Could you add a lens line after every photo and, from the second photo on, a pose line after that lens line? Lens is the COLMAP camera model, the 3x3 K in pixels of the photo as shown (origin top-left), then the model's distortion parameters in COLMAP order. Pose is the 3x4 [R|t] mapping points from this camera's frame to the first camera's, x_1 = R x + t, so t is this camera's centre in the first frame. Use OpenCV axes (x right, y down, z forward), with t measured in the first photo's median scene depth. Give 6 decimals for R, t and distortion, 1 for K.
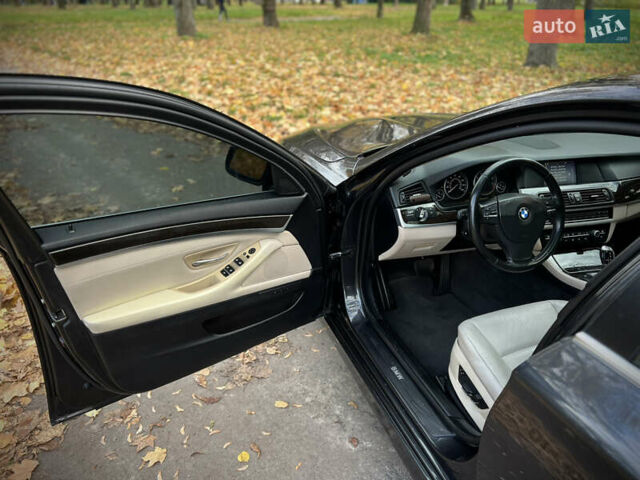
lens RADIAL K [[467.4, 0, 323.0], [0, 467.4, 238.1], [0, 0, 1]] dist [0.049799, -0.071828]
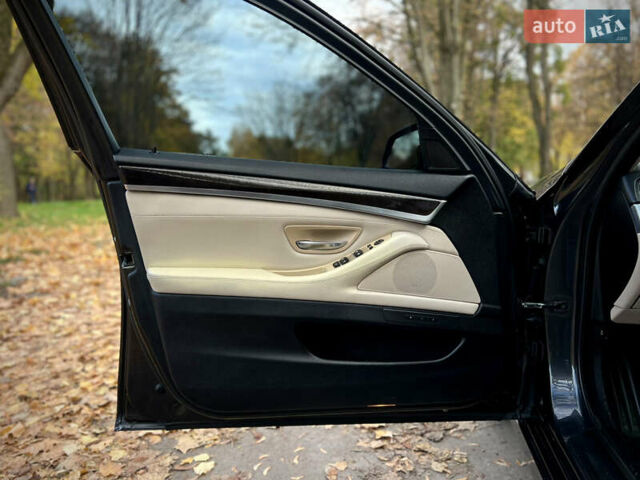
lens RADIAL K [[467.4, 0, 323.0], [0, 467.4, 238.1], [0, 0, 1]] dist [0.049799, -0.071828]
pose [[0.854942, 0.017744, -0.518420, 0.132078], [-0.196736, 0.935836, -0.292413, 0.226226], [0.479967, 0.351988, 0.803577, 0.354537]]
